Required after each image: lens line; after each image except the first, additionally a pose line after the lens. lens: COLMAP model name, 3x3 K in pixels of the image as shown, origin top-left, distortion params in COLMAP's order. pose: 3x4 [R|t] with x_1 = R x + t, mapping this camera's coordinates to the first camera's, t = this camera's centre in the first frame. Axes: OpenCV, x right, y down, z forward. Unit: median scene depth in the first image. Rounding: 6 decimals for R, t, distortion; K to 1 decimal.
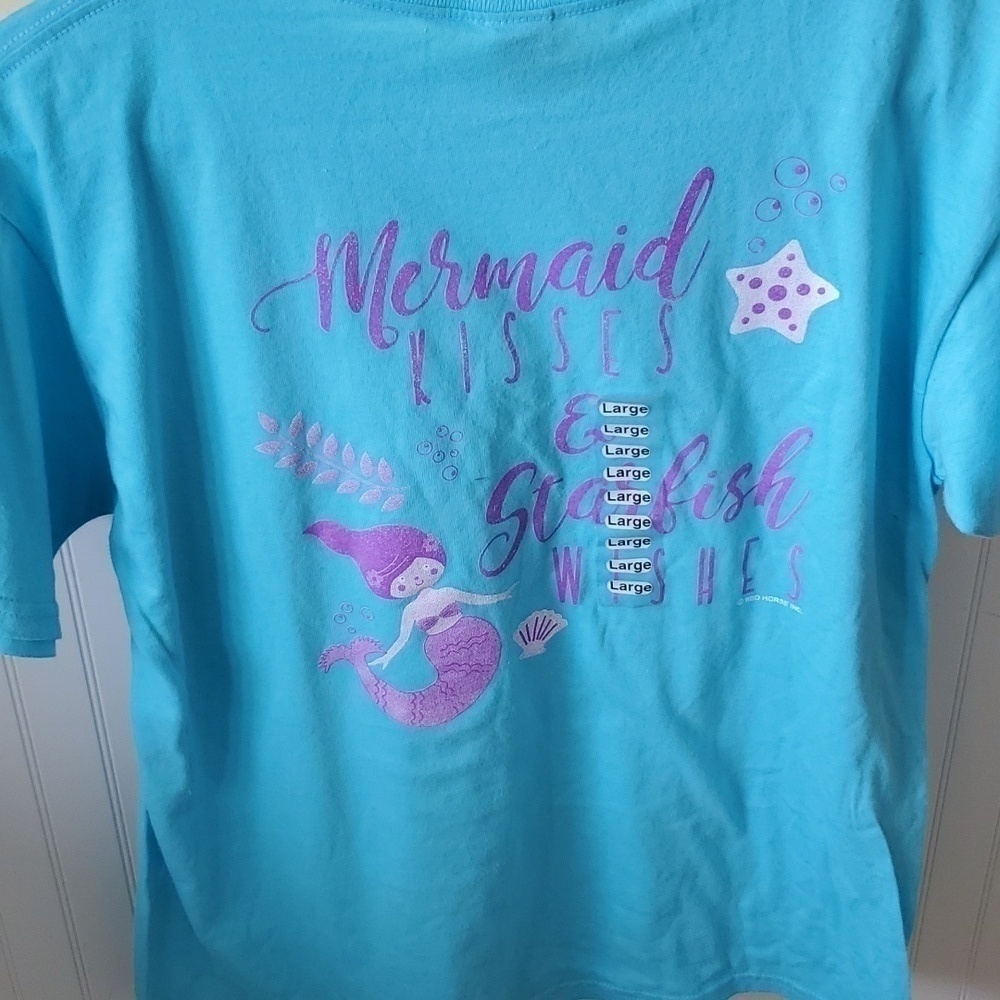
lens RADIAL K [[1751.8, 0, 477.4], [0, 1751.8, 498.4], [0, 0, 1]] dist [0.331677, -1.759048]
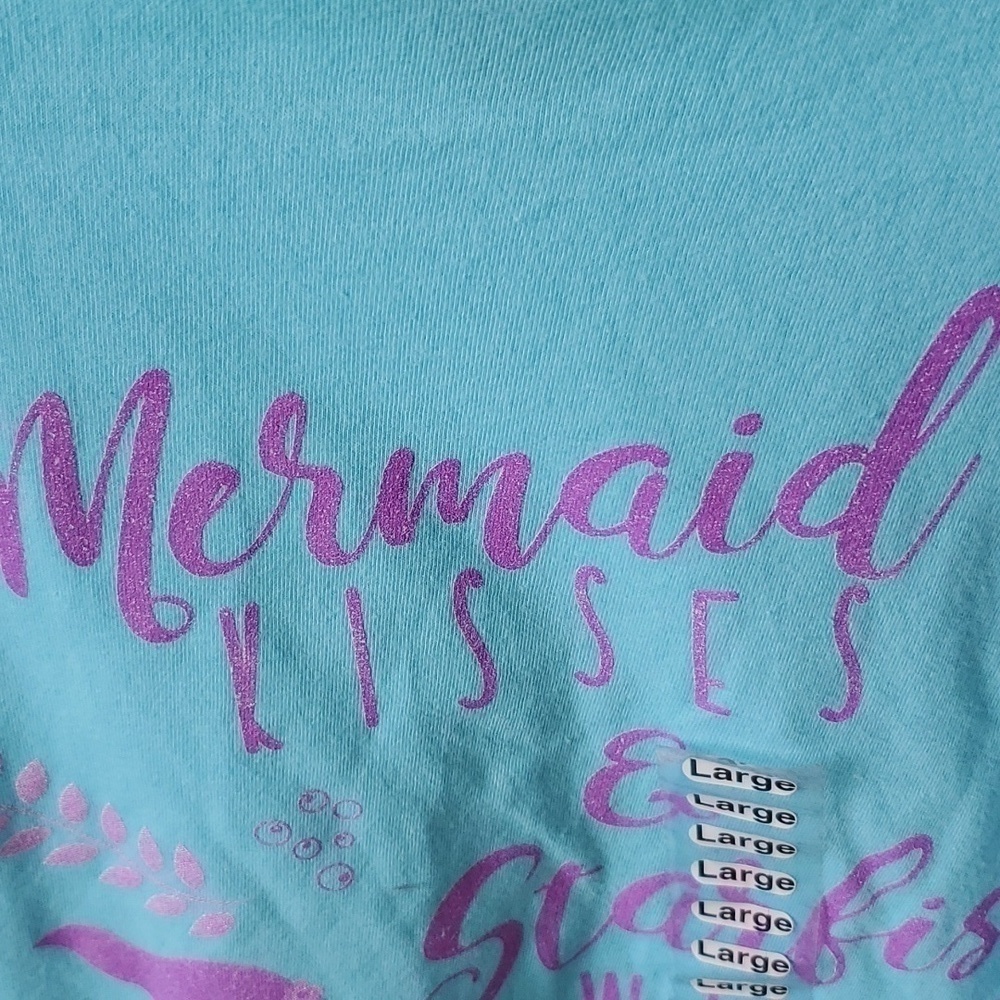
lens RADIAL K [[1751.8, 0, 477.4], [0, 1751.8, 498.4], [0, 0, 1]] dist [0.331677, -1.759048]
pose [[0.991732, 0.072652, -0.105778, 0.061371], [-0.060091, 0.991261, 0.117437, -0.166814], [0.113385, -0.110110, 0.987431, 0.576362]]
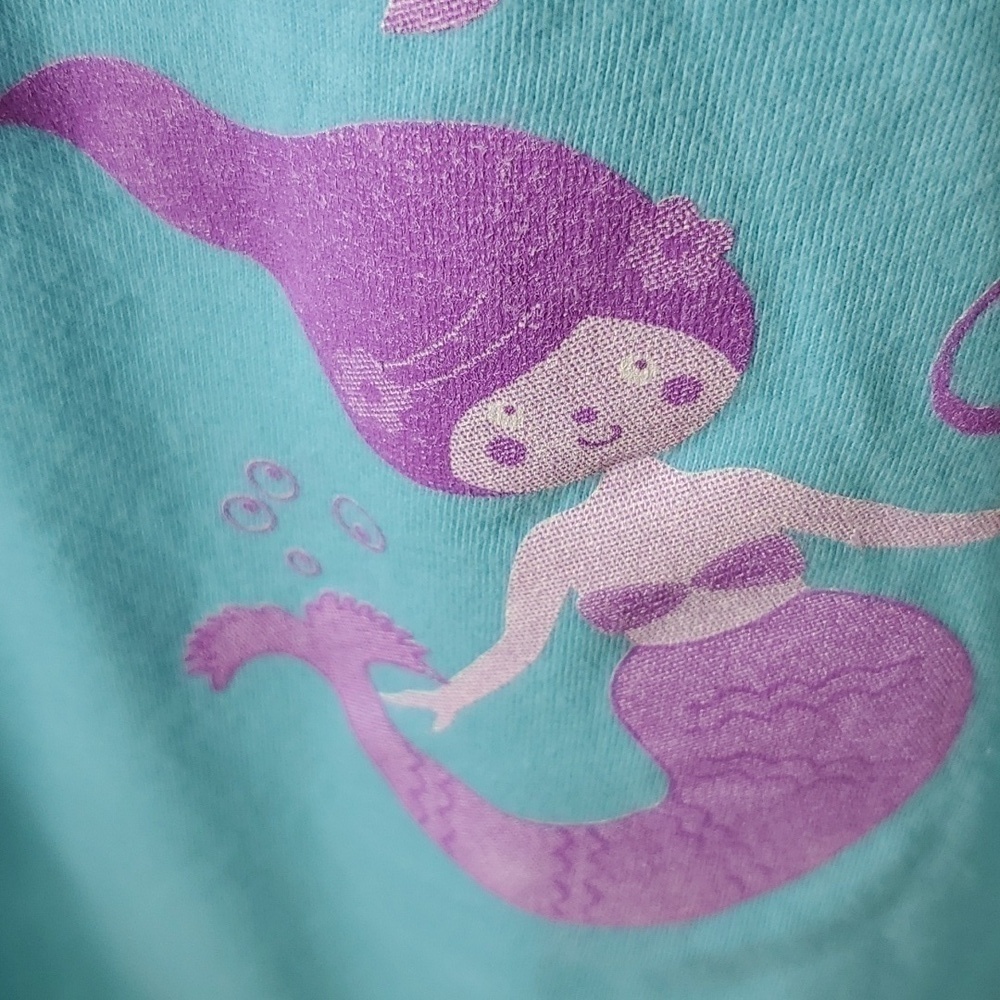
lens RADIAL K [[1751.8, 0, 477.4], [0, 1751.8, 498.4], [0, 0, 1]] dist [0.331677, -1.759048]
pose [[0.976753, 0.125390, -0.173869, -0.012417], [-0.073075, 0.957262, 0.279837, 0.002149], [0.201527, -0.260627, 0.944172, 0.852908]]
